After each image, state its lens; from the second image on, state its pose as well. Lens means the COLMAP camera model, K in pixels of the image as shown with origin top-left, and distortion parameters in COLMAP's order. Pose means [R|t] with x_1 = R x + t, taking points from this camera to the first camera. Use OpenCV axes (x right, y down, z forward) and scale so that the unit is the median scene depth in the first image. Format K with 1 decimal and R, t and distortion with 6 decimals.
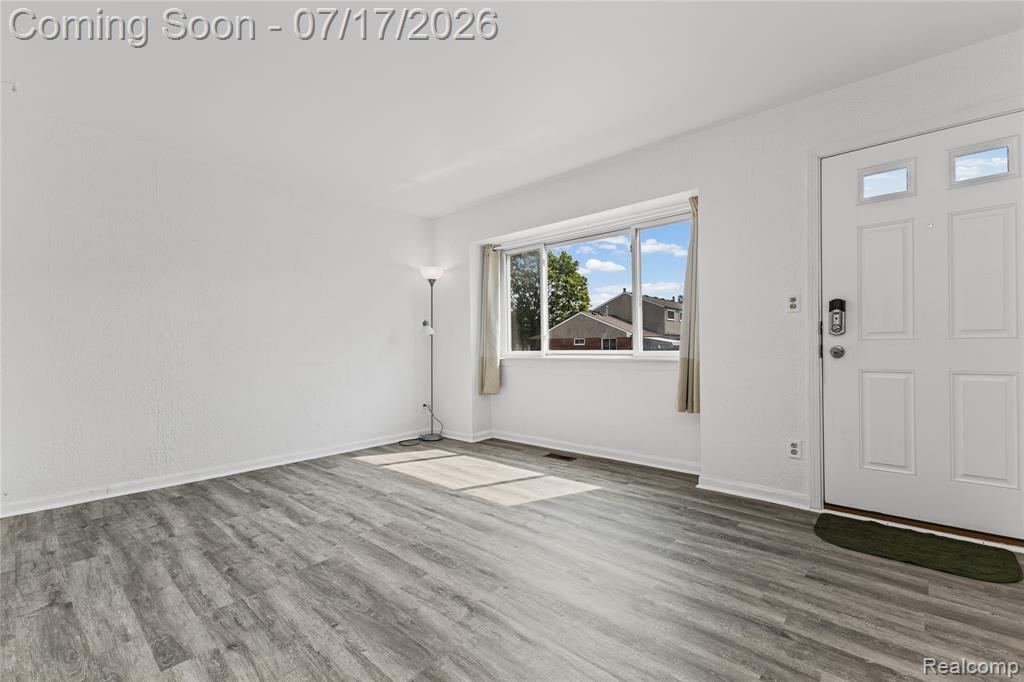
lens RADIAL K [[441.2, 0, 517.2], [0, 441.2, 345.4], [0, 0, 1]] dist [0.014765, -0.004882]
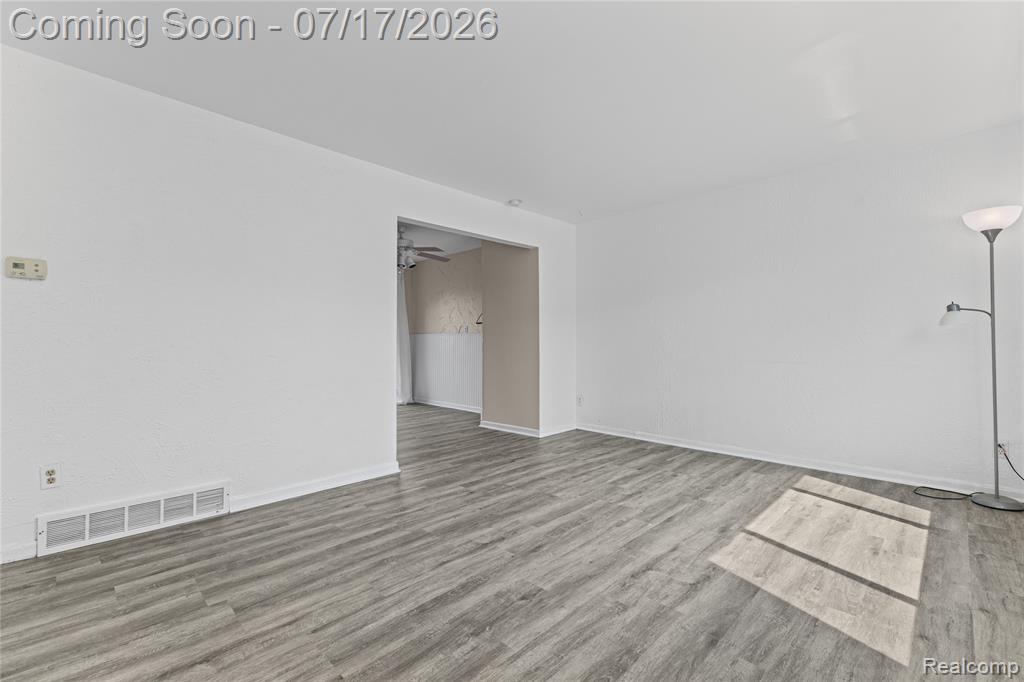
lens RADIAL K [[441.2, 0, 507.2], [0, 441.2, 333.3], [0, 0, 1]] dist [0.014765, -0.004882]
pose [[-0.061737, -0.018256, -0.997925, 0.831942], [0.006655, 0.999803, -0.018703, -0.009607], [0.998070, -0.007796, -0.061604, 0.776033]]
